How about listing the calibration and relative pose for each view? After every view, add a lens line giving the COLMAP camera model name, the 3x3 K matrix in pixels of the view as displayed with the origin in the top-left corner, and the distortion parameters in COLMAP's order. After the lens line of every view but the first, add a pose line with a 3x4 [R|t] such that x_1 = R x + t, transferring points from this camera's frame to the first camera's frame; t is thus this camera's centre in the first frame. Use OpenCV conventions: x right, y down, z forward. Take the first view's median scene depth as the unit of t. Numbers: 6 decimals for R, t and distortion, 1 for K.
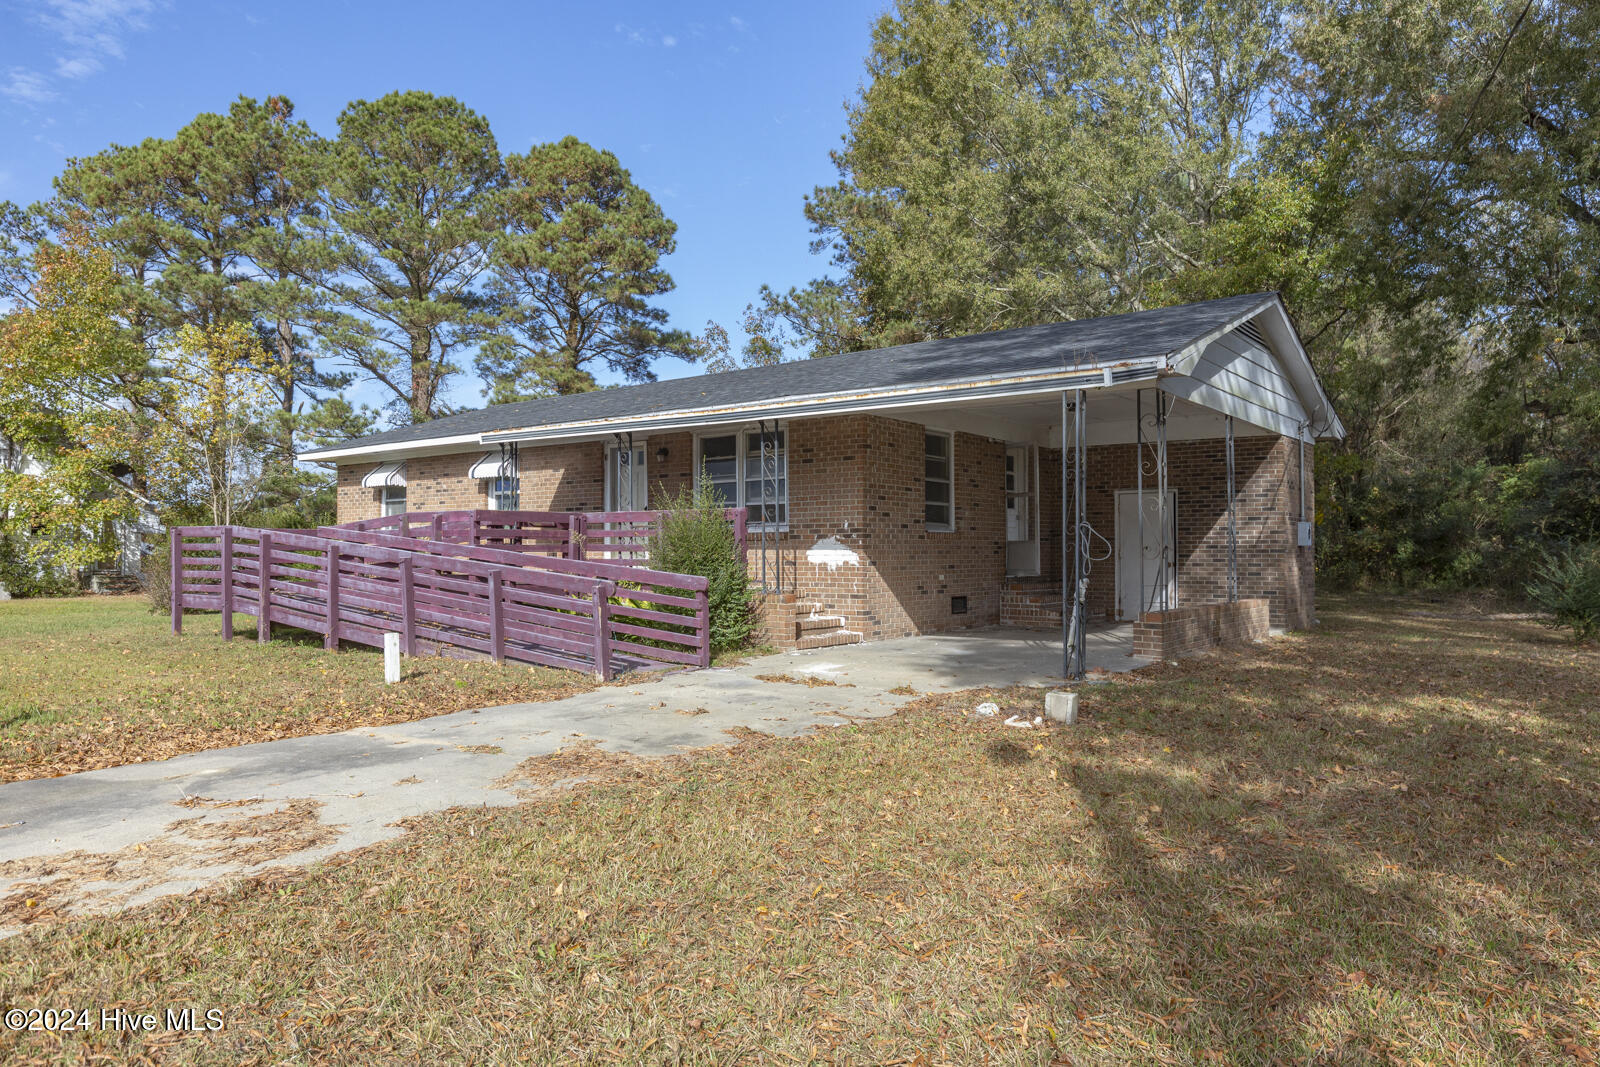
lens RADIAL K [[993.4, 0, 800.9], [0, 993.4, 542.0], [0, 0, 1]] dist [0.004140, 0.000069]
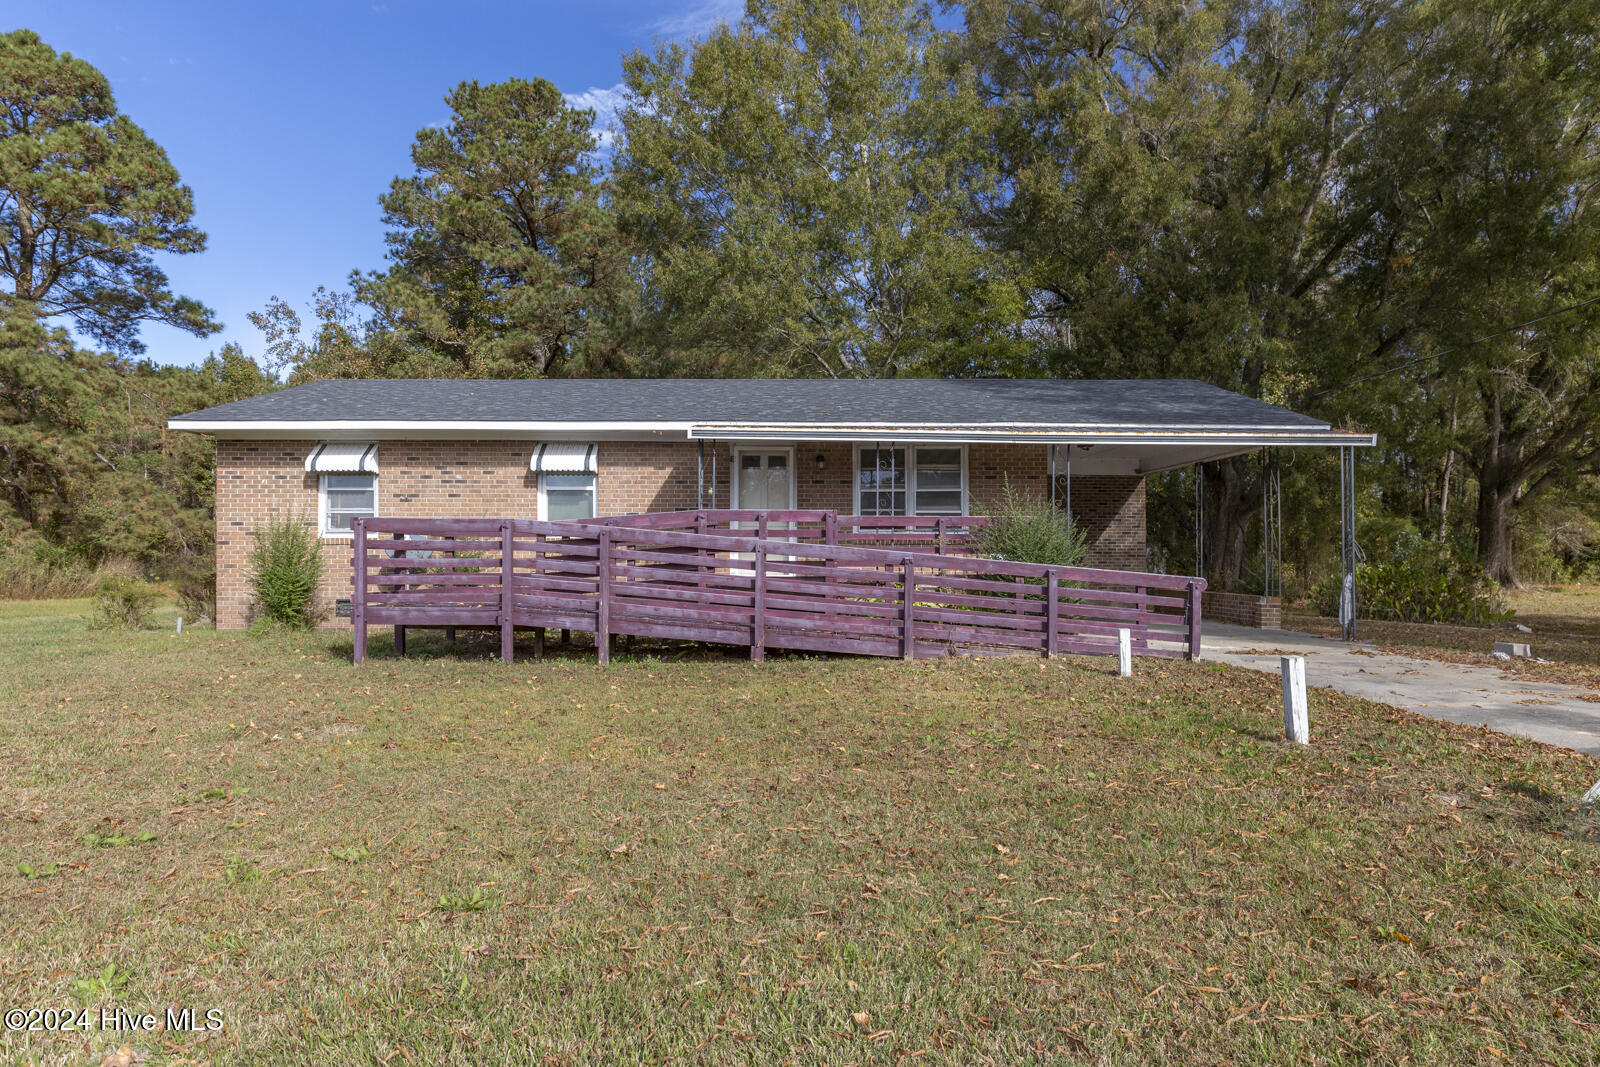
lens RADIAL K [[905.3, 0, 802.6], [0, 905.3, 537.4], [0, 0, 1]] dist [-0.003938, -0.001453]
pose [[0.793589, 0.015729, 0.608251, -0.594671], [-0.007433, 0.999842, -0.016157, 0.006019], [-0.608409, 0.008301, 0.793580, 0.210007]]
